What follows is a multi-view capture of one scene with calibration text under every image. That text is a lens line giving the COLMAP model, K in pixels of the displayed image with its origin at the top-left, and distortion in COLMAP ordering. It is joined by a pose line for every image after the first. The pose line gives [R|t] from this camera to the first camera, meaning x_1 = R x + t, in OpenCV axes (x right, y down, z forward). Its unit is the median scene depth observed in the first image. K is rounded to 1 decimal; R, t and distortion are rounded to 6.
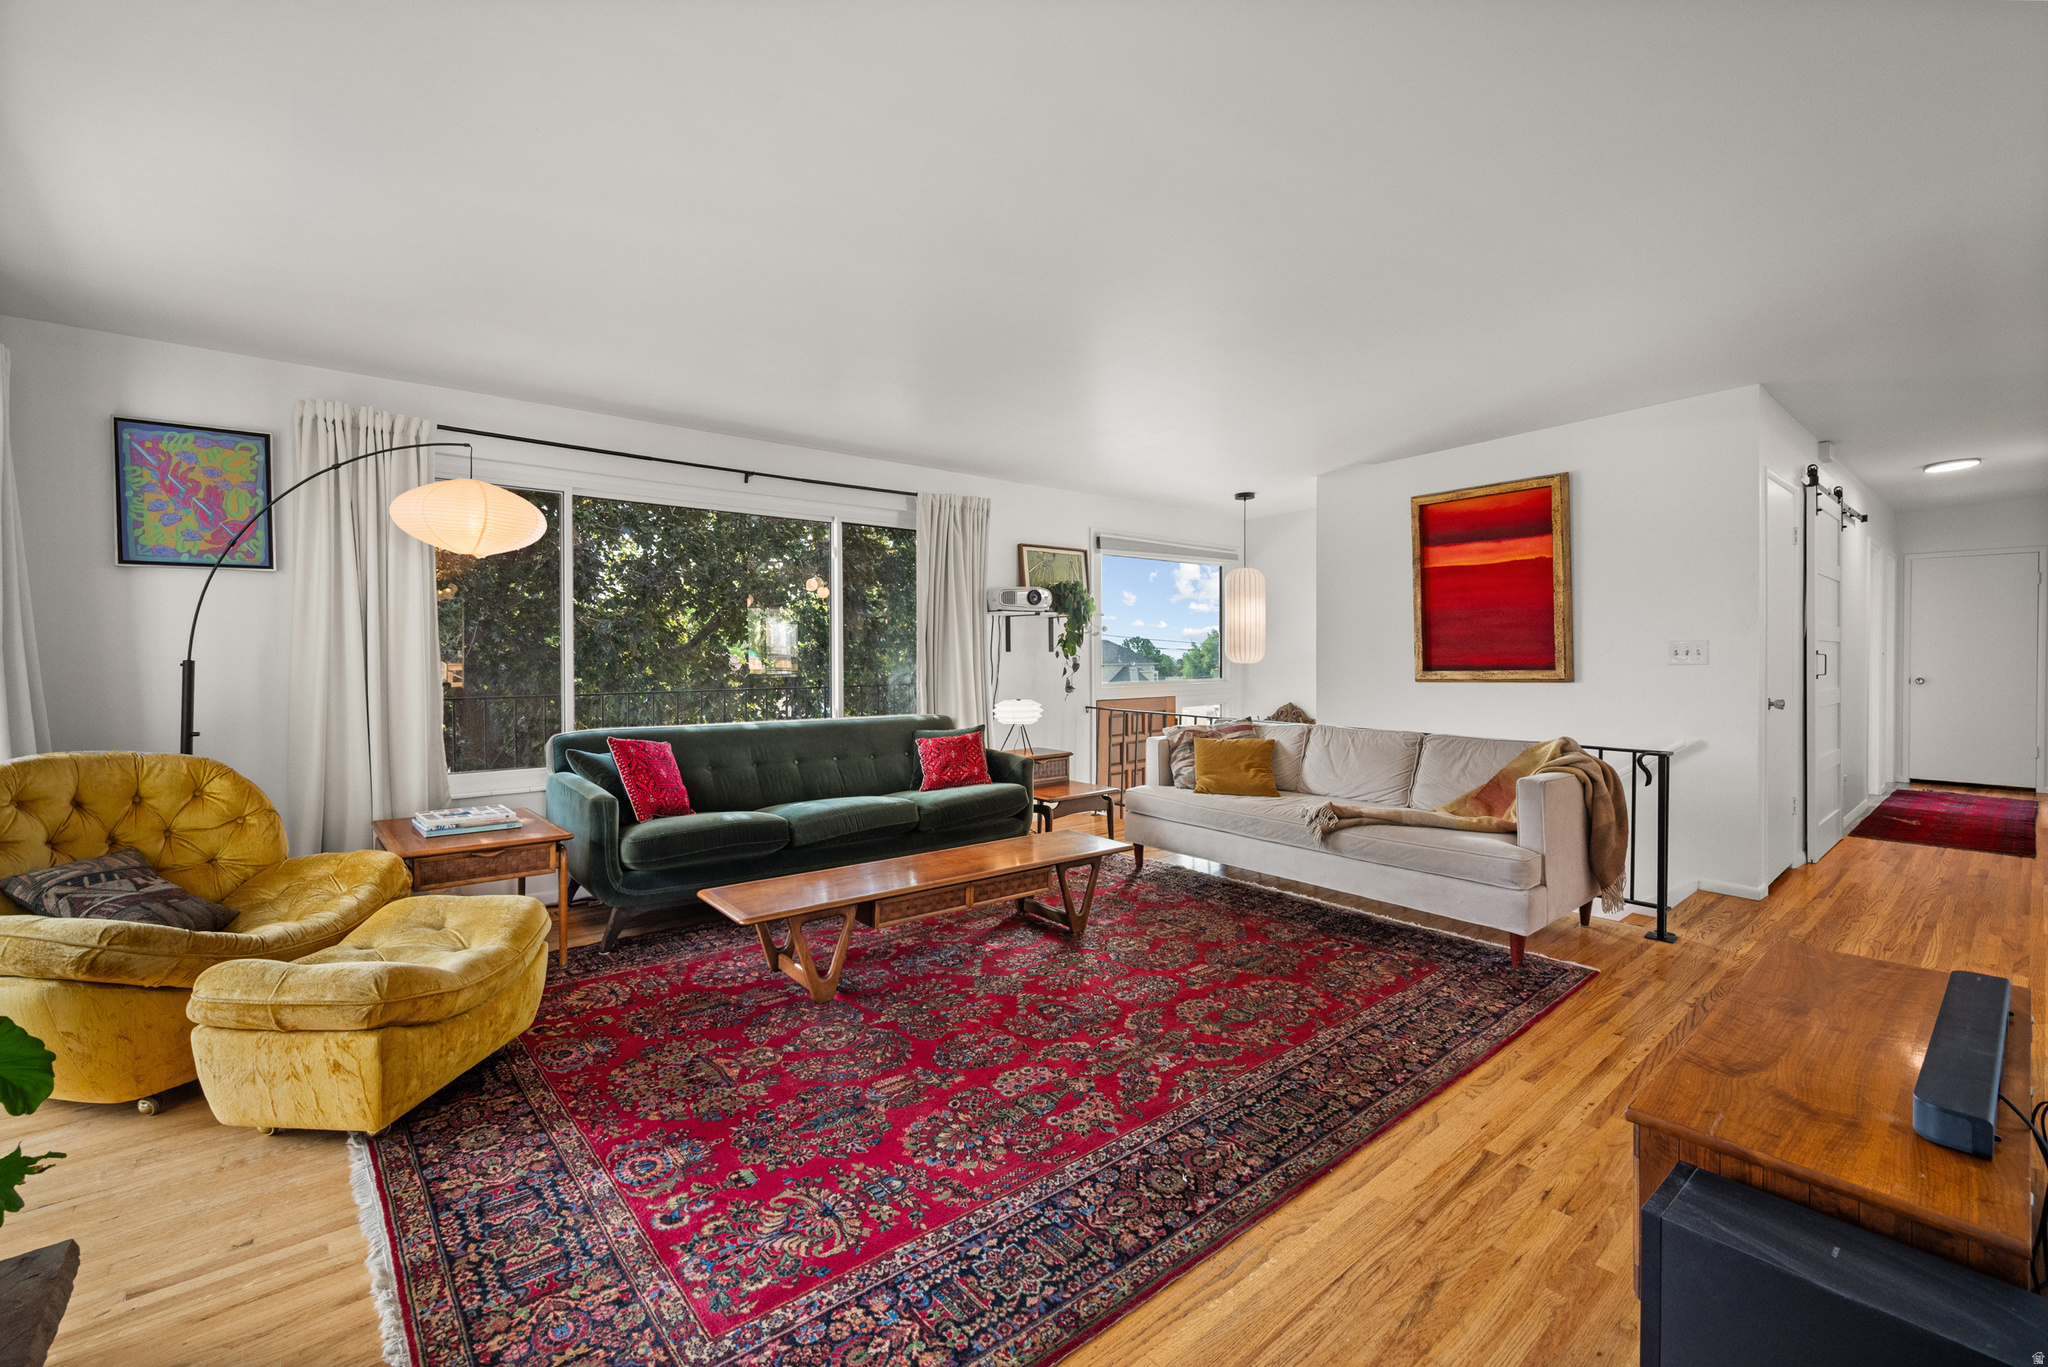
lens RADIAL K [[859.8, 0, 1026.2], [0, 859.8, 665.7], [0, 0, 1]] dist [0.001198, 0.000071]
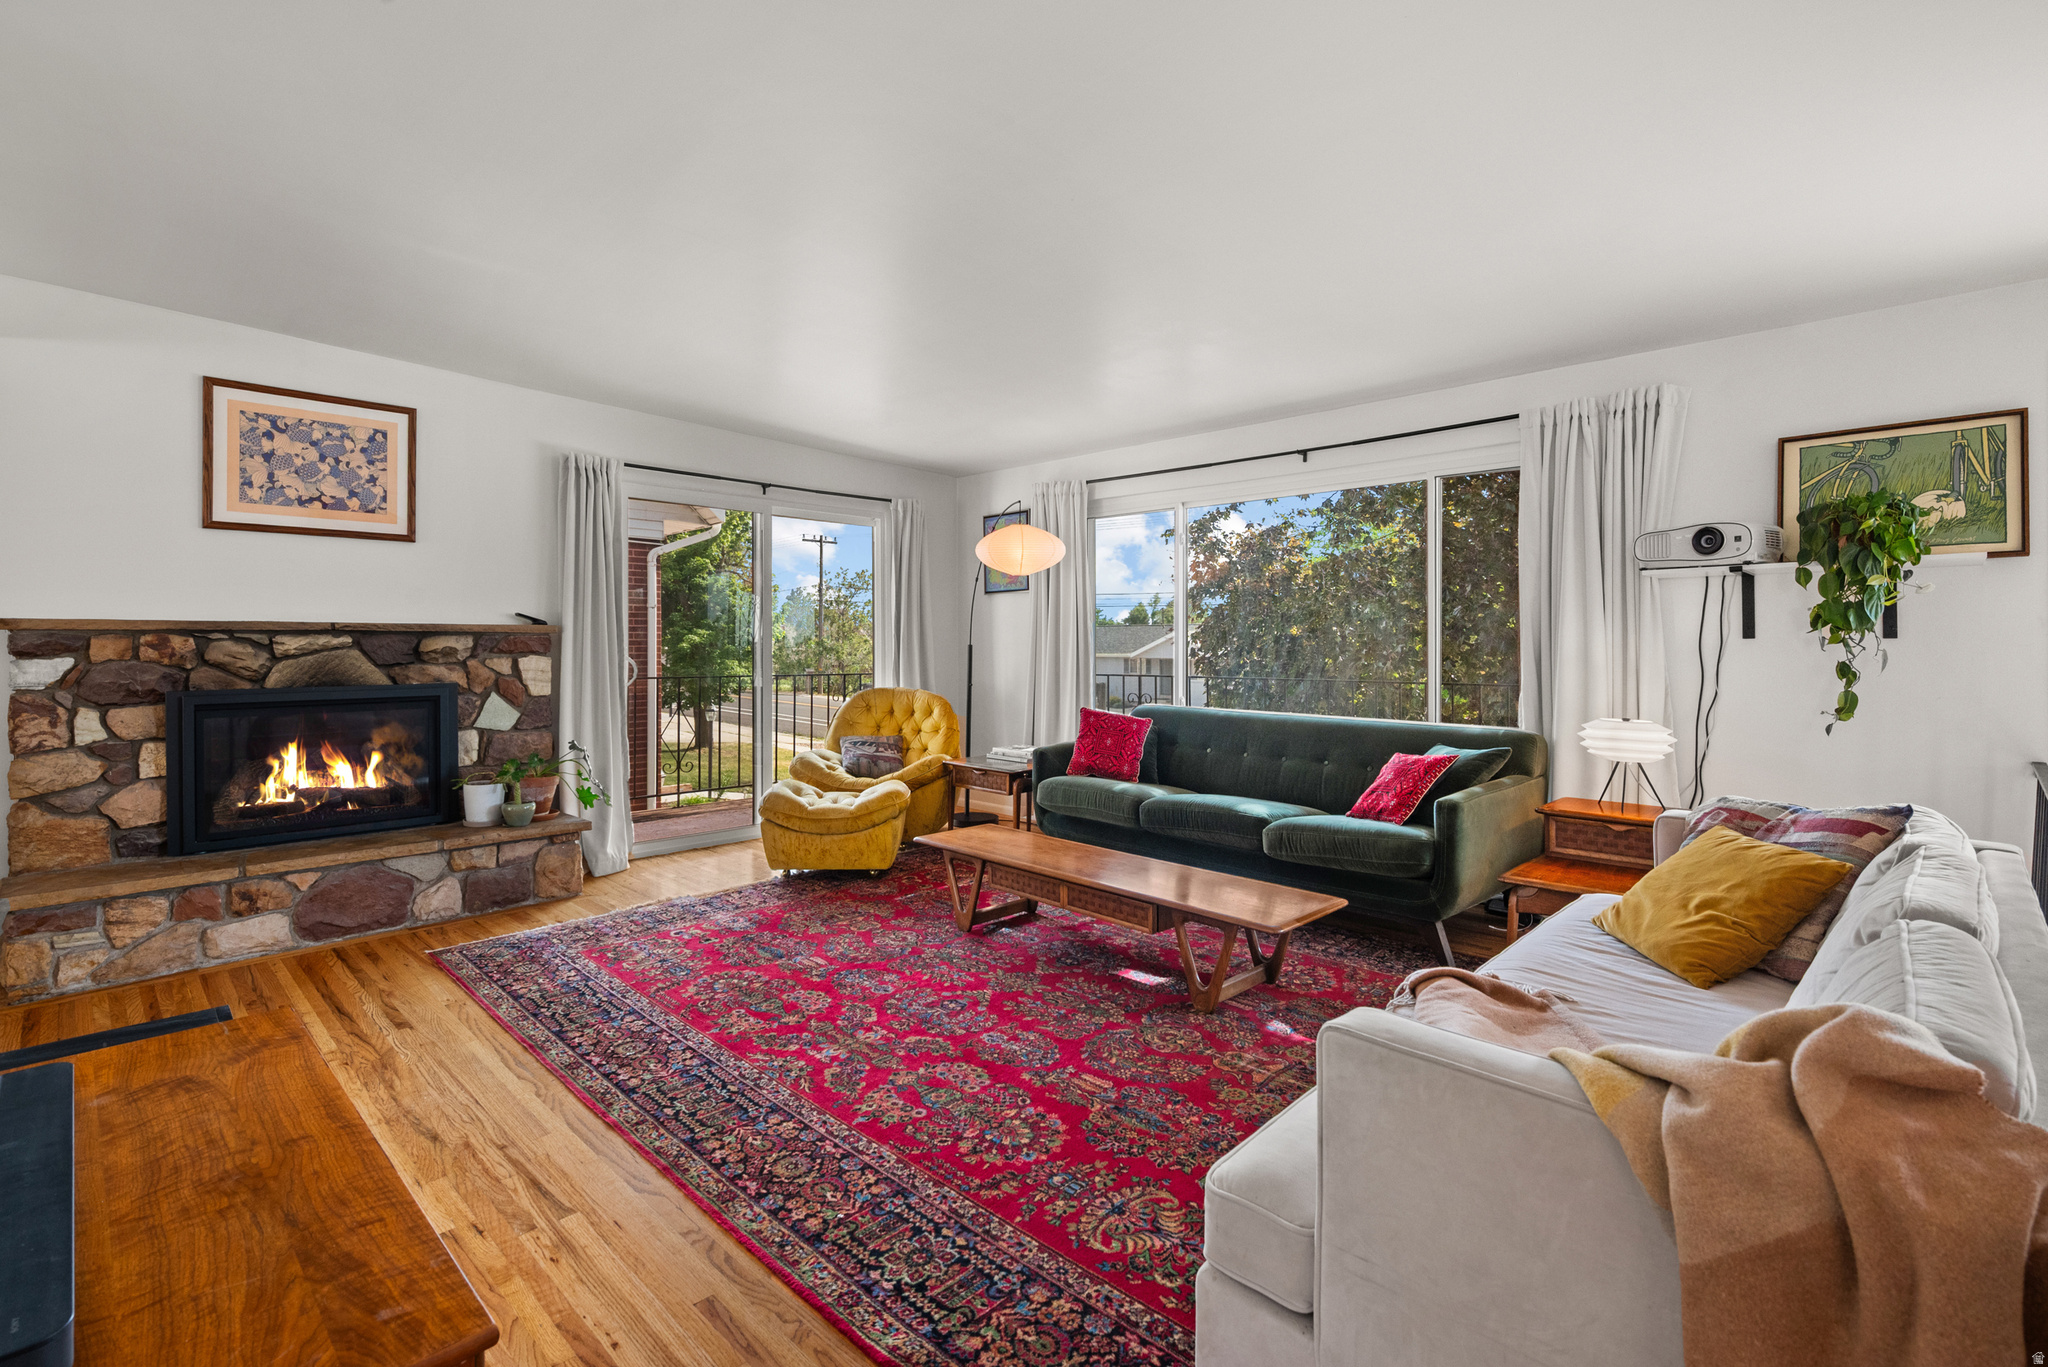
lens RADIAL K [[937.0, 0, 1043.9], [0, 937.0, 649.8], [0, 0, 1]] dist [0.002348, -0.000178]
pose [[0.106580, 0.010185, -0.994252, 1.220022], [-0.015105, 0.999849, 0.008624, -0.017512], [0.994189, 0.014100, 0.106717, 1.091942]]
